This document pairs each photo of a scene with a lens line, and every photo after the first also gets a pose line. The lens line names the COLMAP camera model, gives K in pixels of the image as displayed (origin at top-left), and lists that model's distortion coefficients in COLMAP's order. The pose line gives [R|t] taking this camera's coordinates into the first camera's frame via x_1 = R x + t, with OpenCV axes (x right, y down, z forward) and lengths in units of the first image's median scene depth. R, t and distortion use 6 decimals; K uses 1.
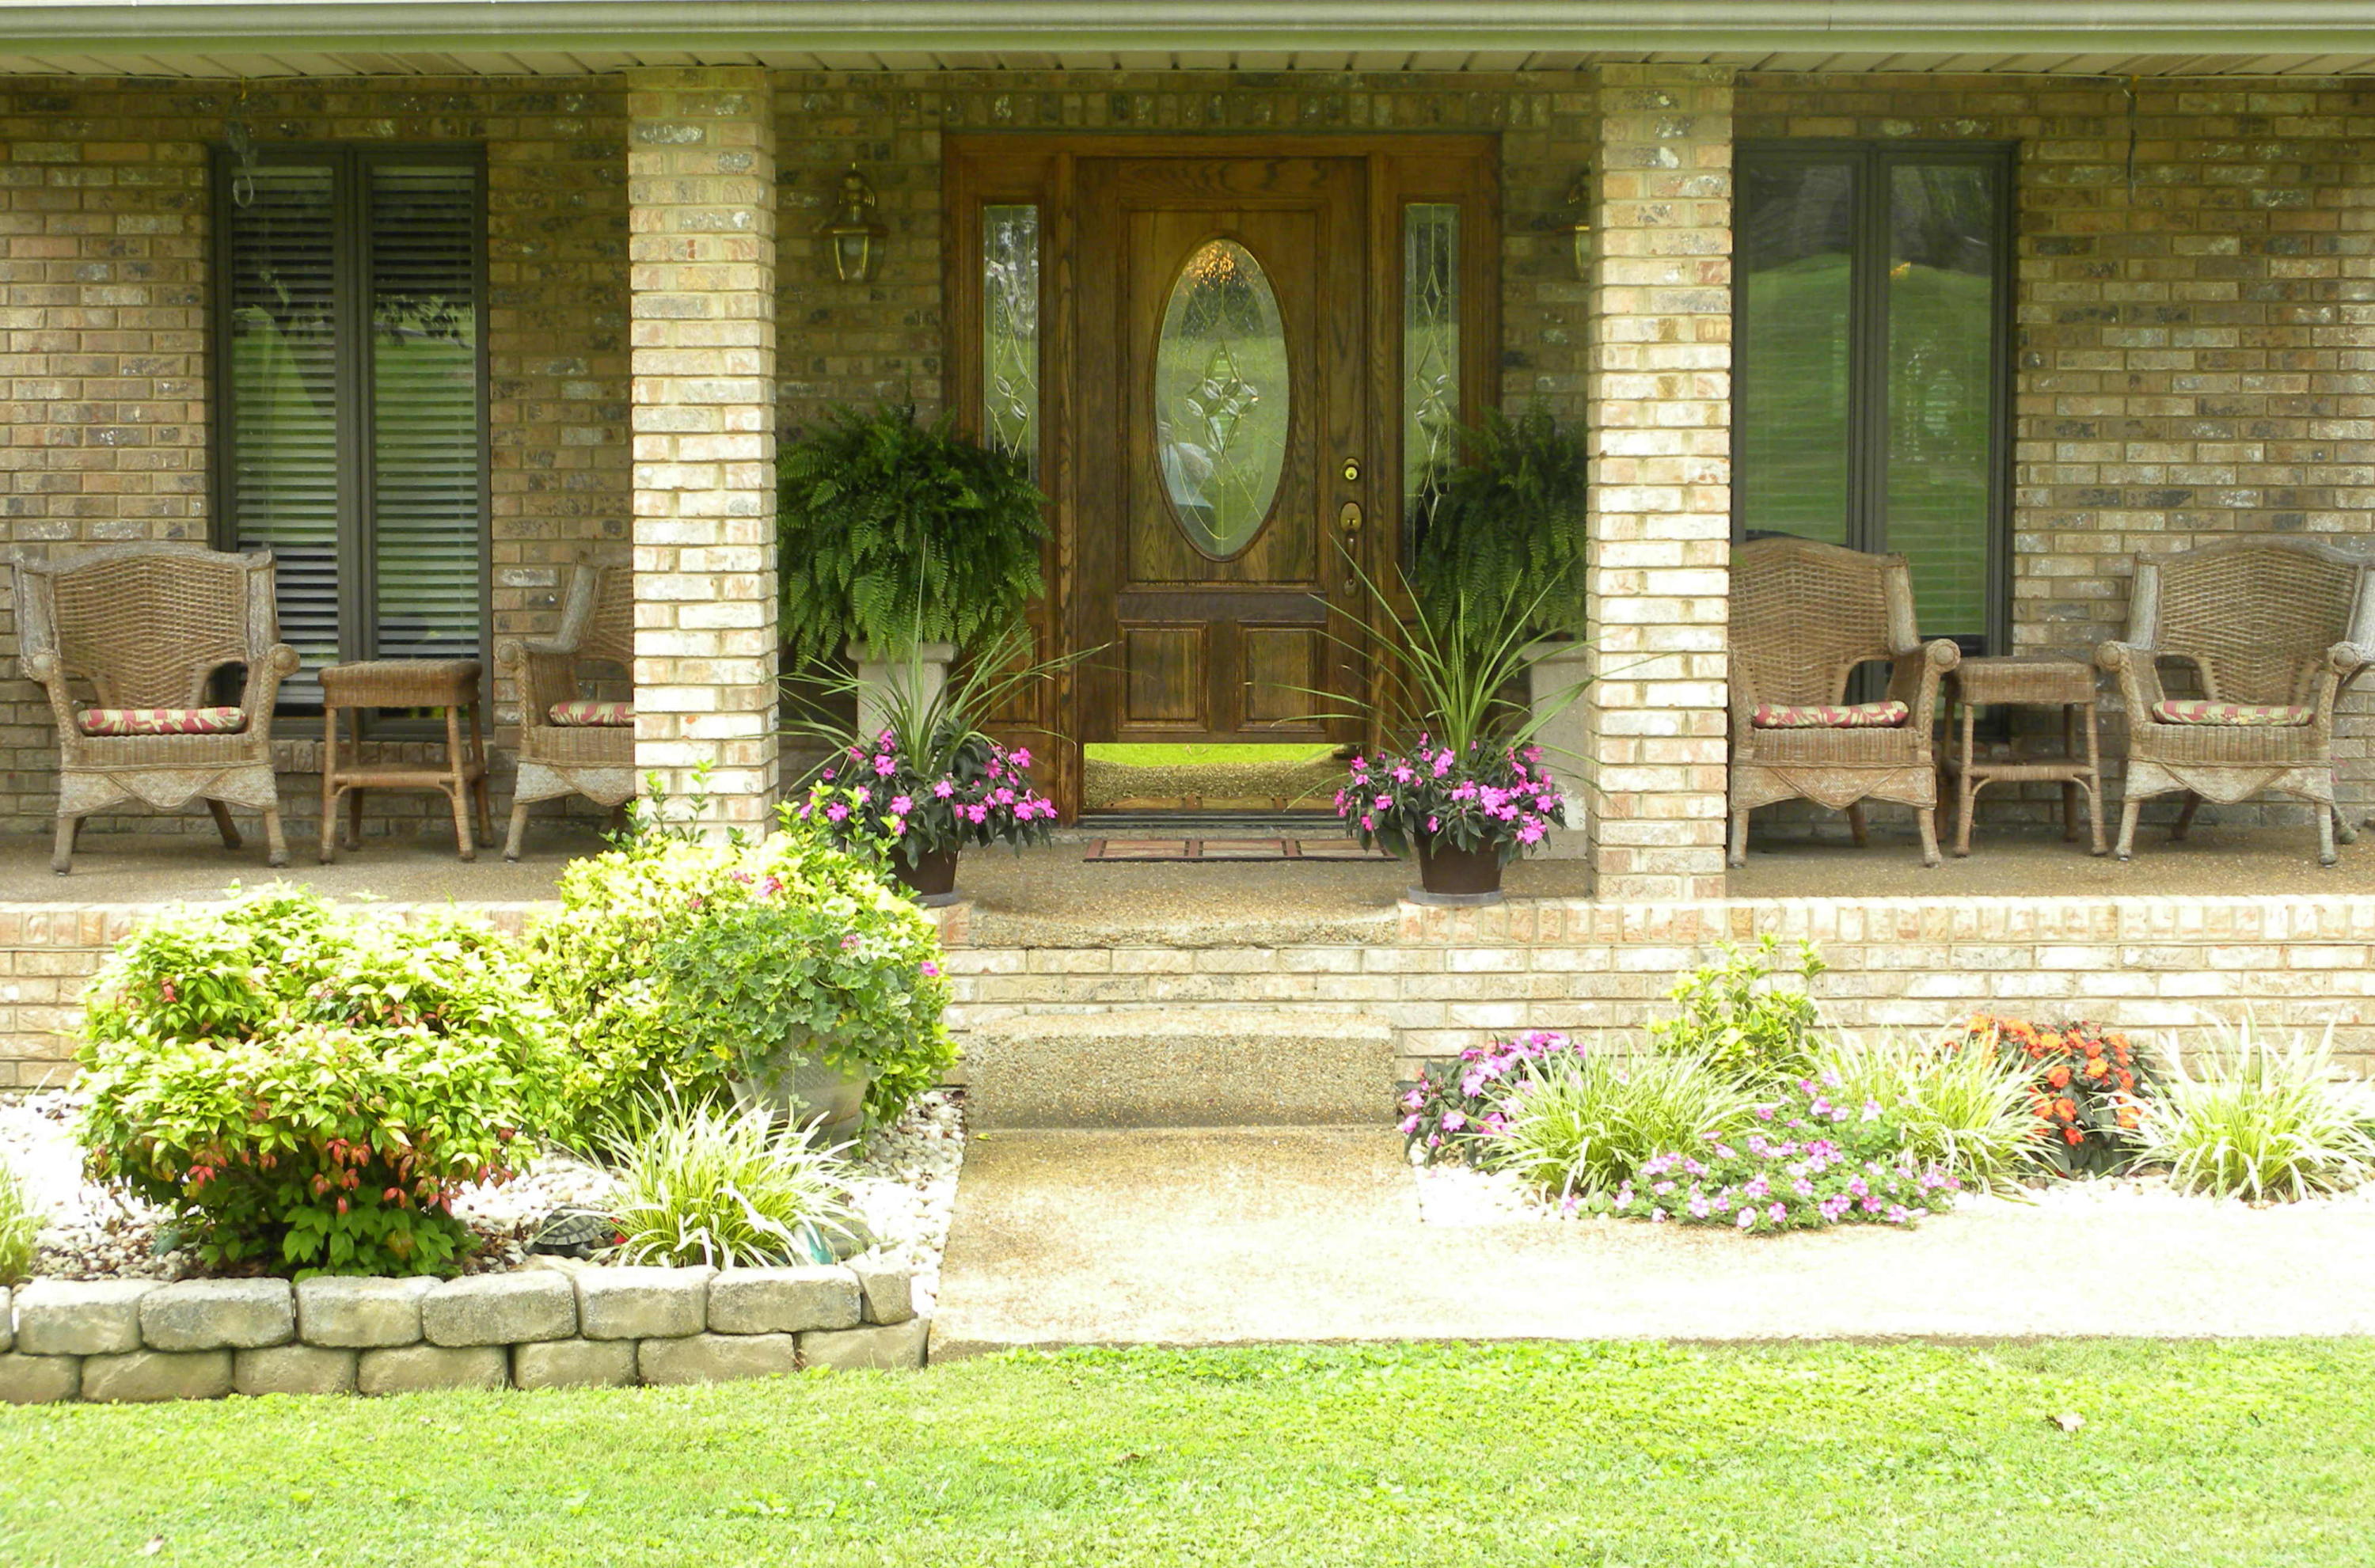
lens RADIAL K [[3967.0, 0, 1187.0], [0, 3967.0, 781.2], [0, 0, 1]] dist [-0.195472, 0.000000]
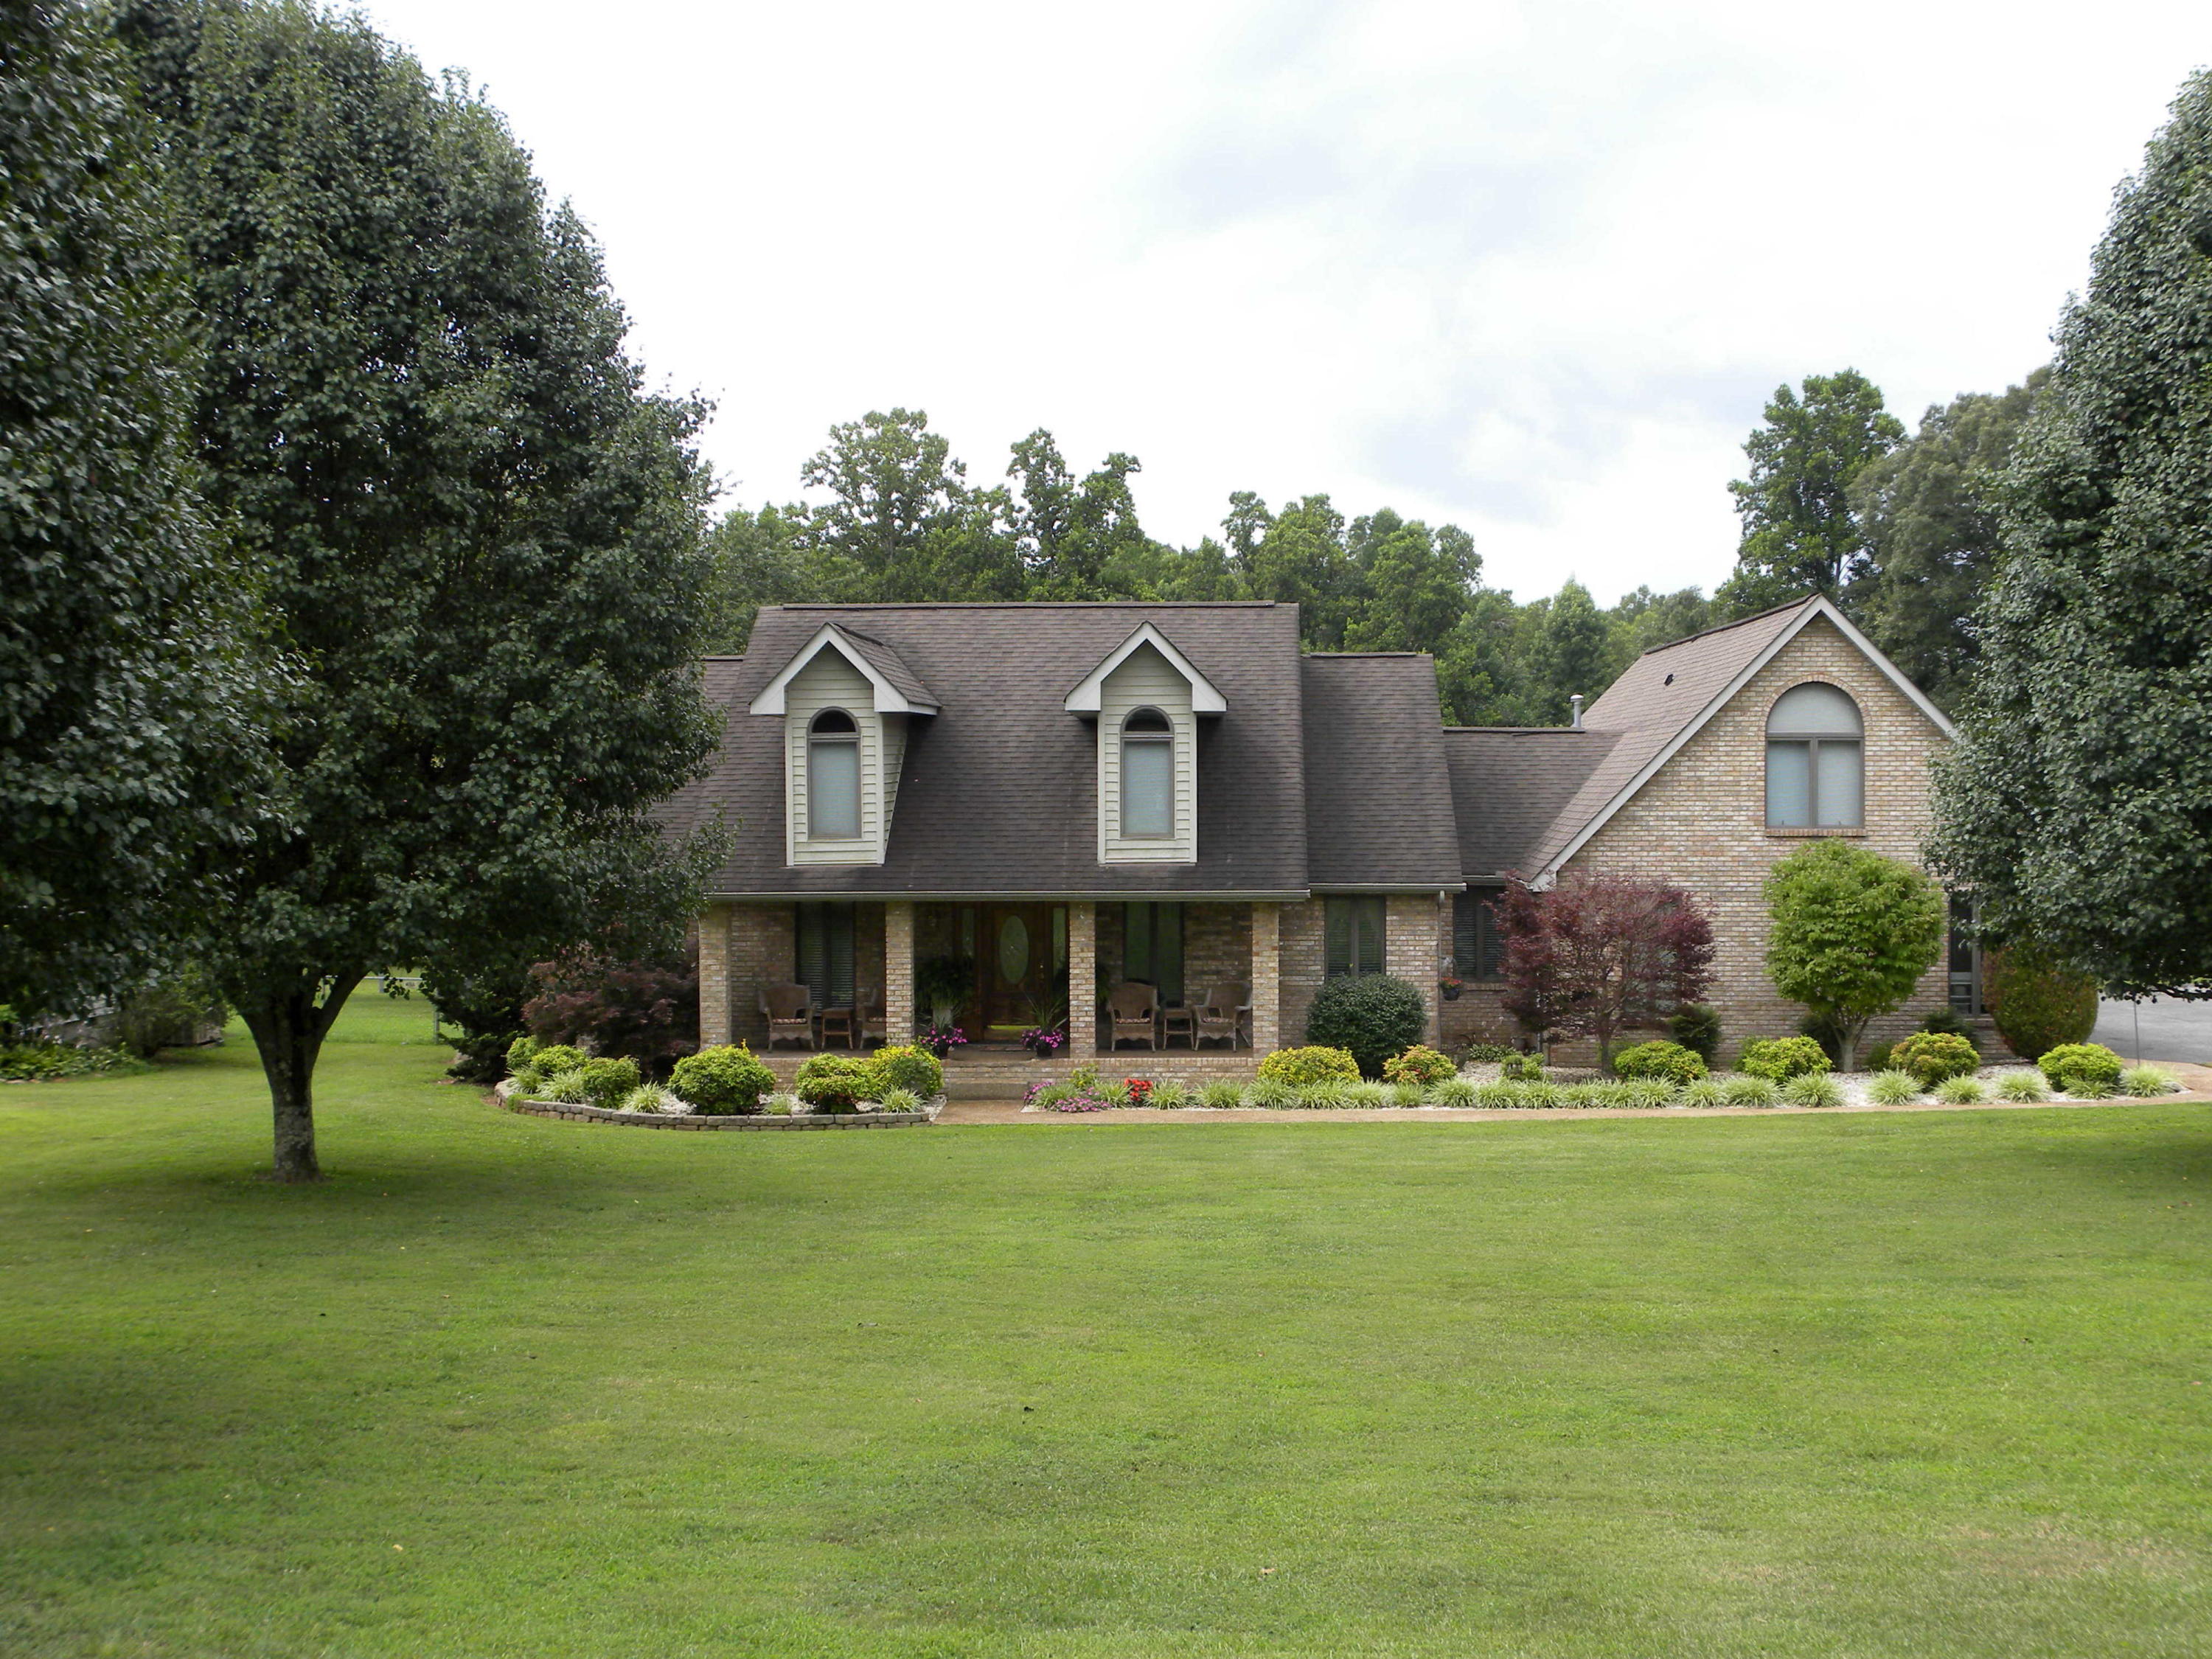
lens RADIAL K [[2364.4, 0, 1098.3], [0, 2364.4, 839.7], [0, 0, 1]] dist [-0.005021, 0.000000]
pose [[0.998831, -0.002369, -0.048278, 0.293337], [-0.001153, 0.997346, -0.072800, -0.030514], [0.048322, 0.072771, 0.996177, -2.134227]]
